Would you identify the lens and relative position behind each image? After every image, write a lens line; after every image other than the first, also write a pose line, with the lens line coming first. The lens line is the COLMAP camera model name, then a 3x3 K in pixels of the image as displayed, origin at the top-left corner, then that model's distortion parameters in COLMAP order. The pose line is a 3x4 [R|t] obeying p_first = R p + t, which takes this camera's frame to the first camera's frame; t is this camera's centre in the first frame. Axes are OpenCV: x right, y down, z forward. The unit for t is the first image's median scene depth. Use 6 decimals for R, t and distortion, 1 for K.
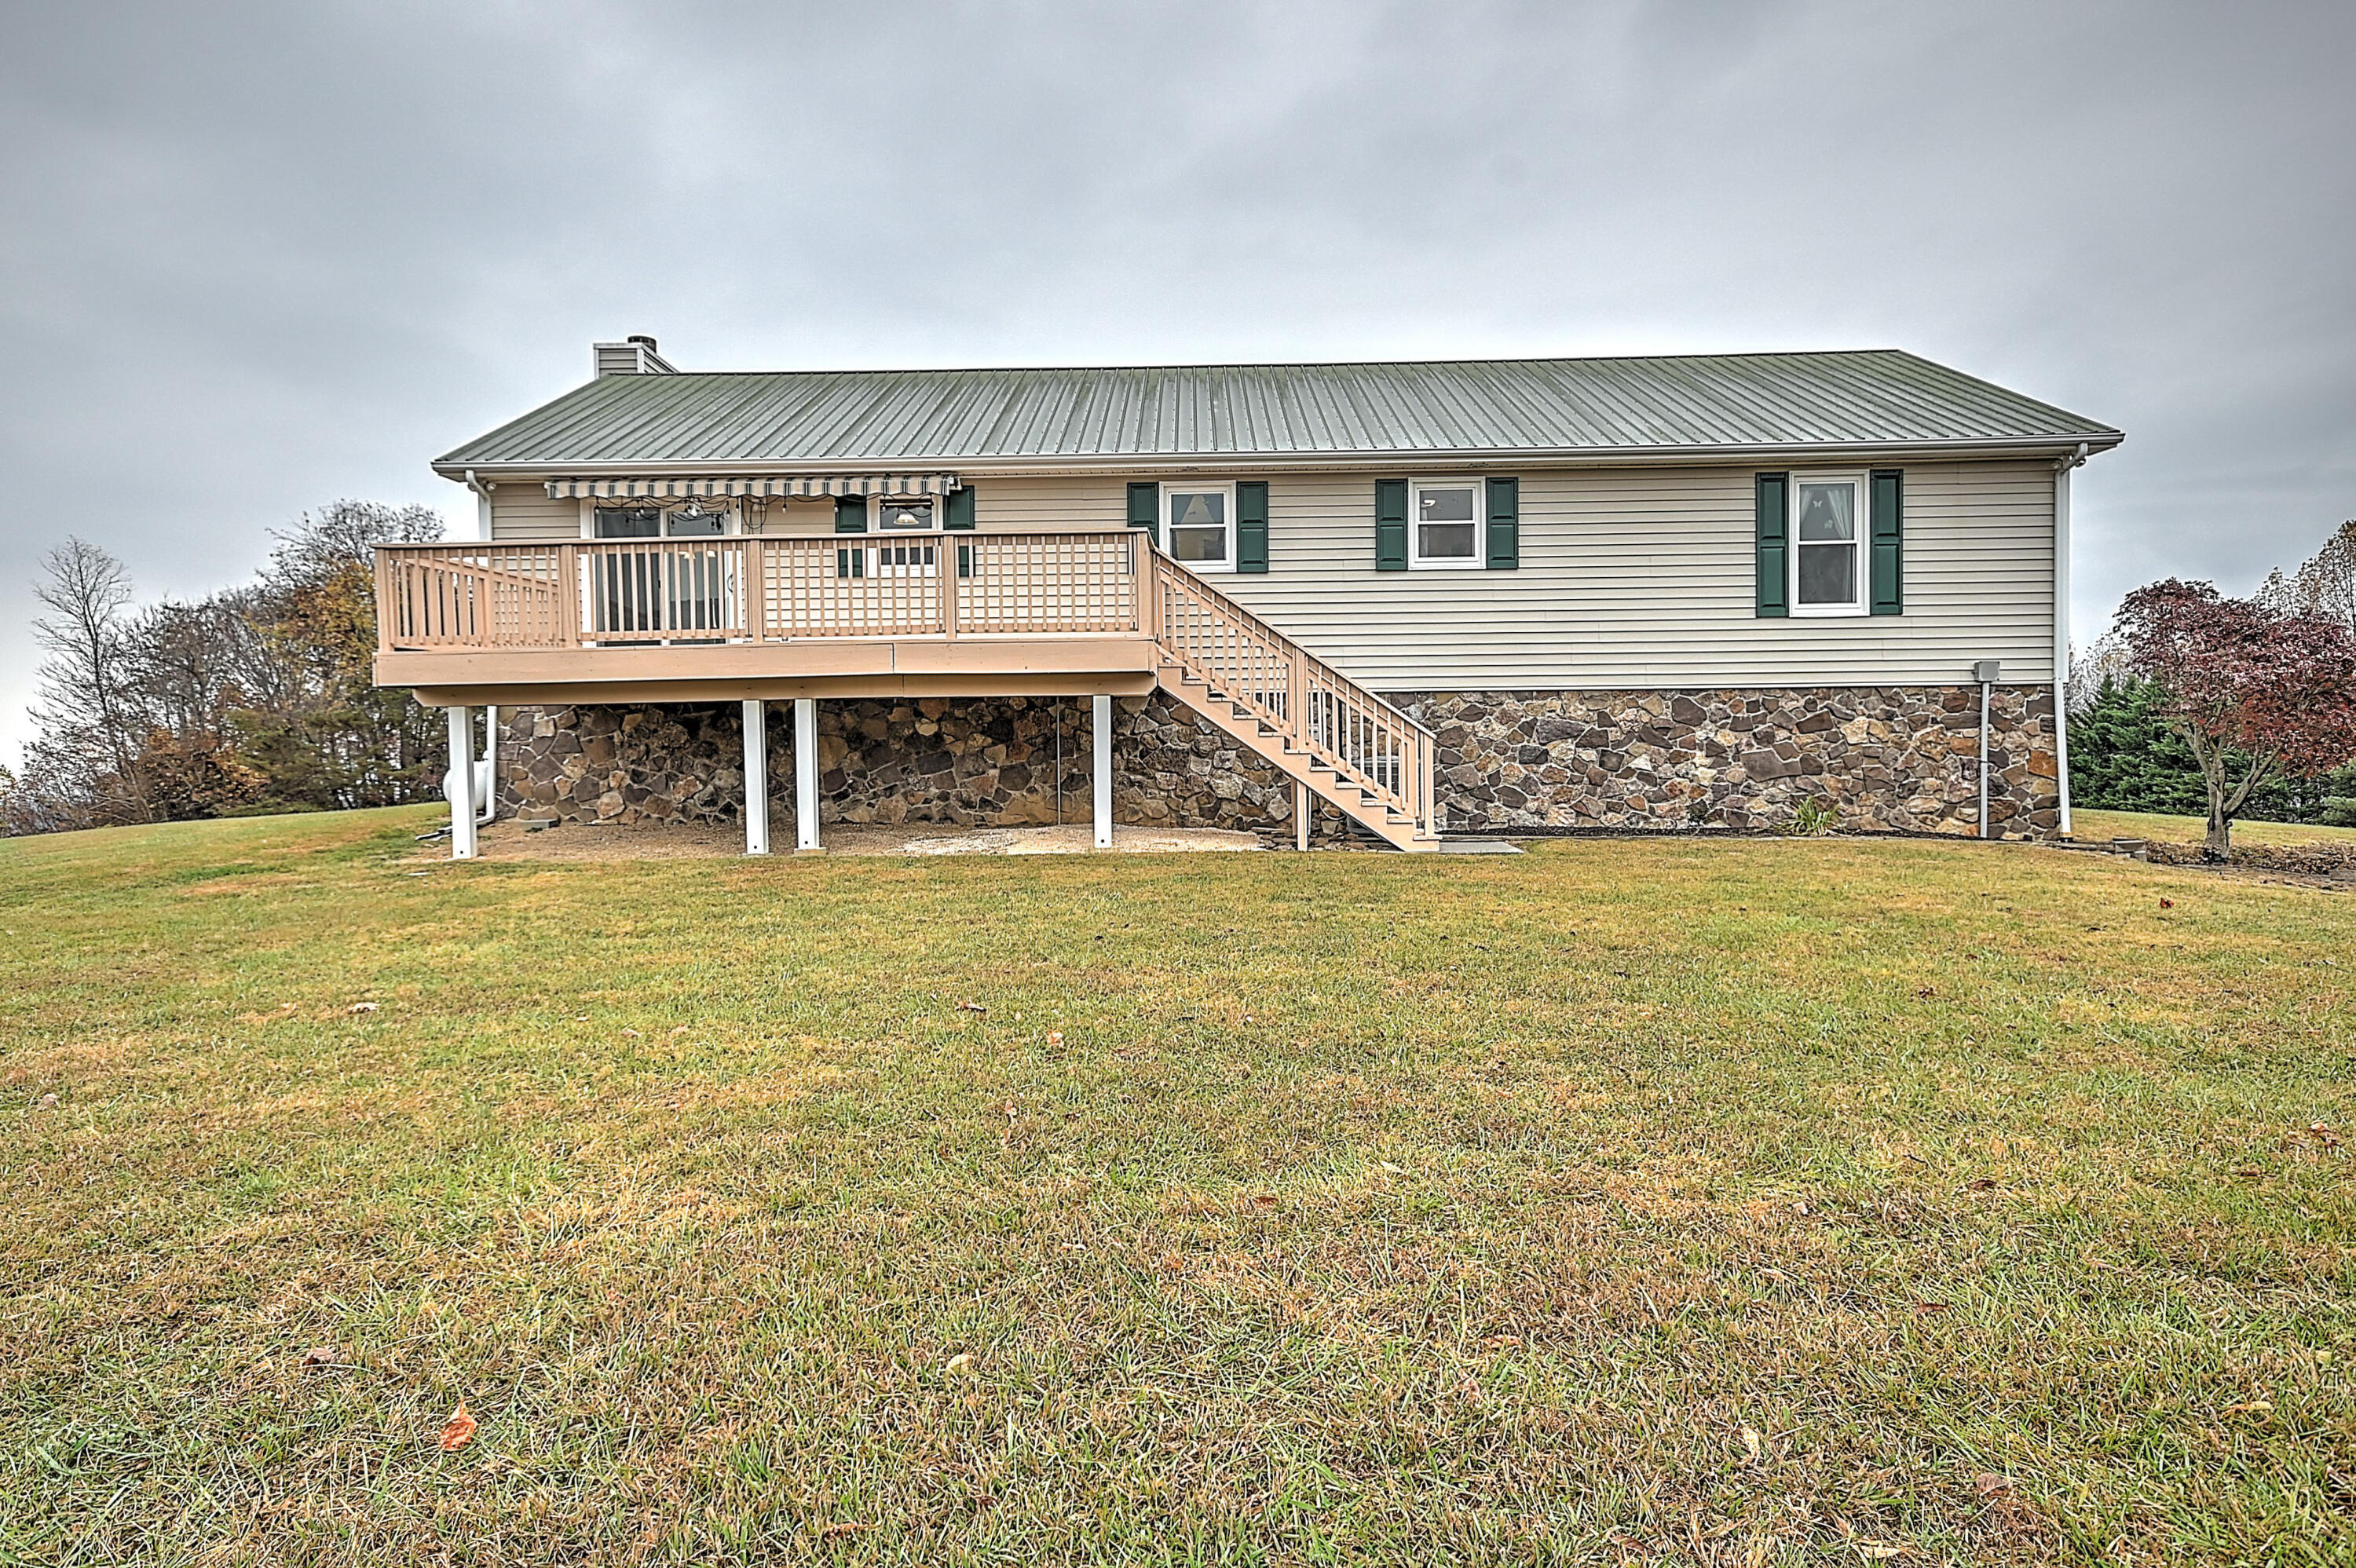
lens RADIAL K [[1345.6, 0, 1178.0], [0, 1345.6, 784.0], [0, 0, 1]] dist [0.005074, 0.000633]
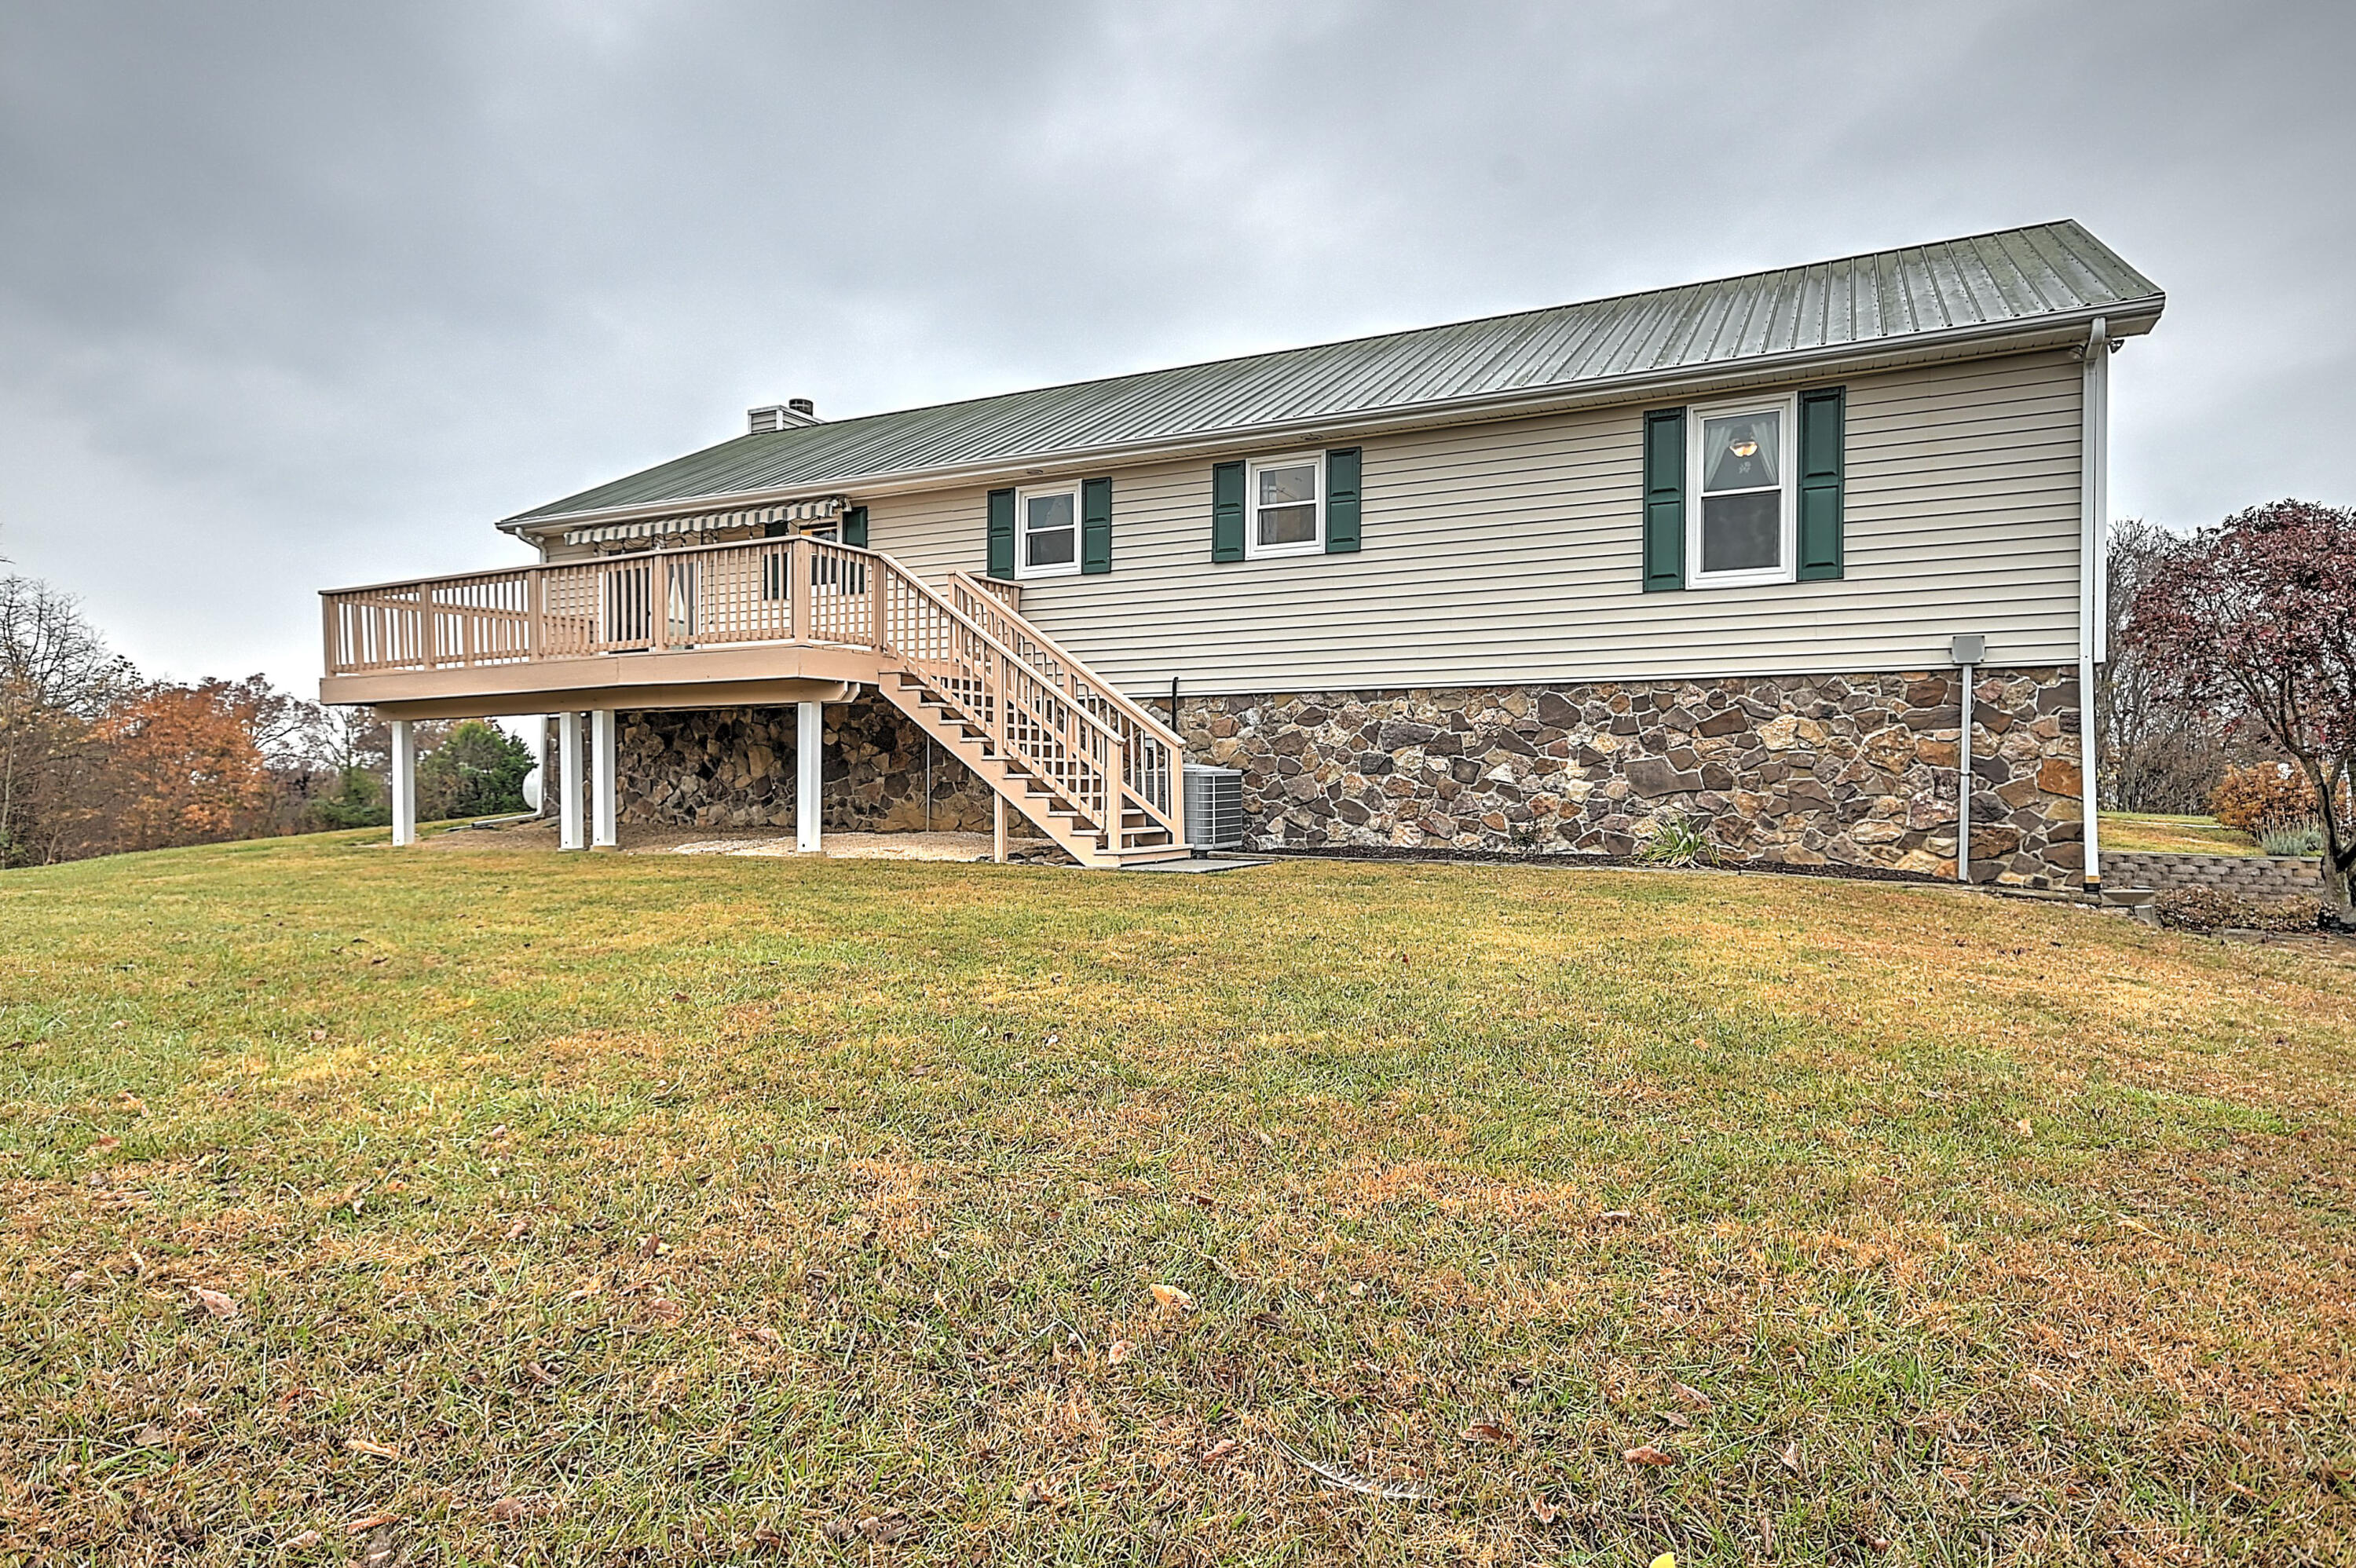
lens RADIAL K [[1345.6, 0, 1178.0], [0, 1345.6, 784.0], [0, 0, 1]] dist [0.005074, 0.000633]
pose [[0.906263, 0.007866, -0.422642, 0.515708], [-0.011136, 0.999924, -0.005269, -0.002696], [0.422568, 0.009482, 0.906281, 0.160100]]
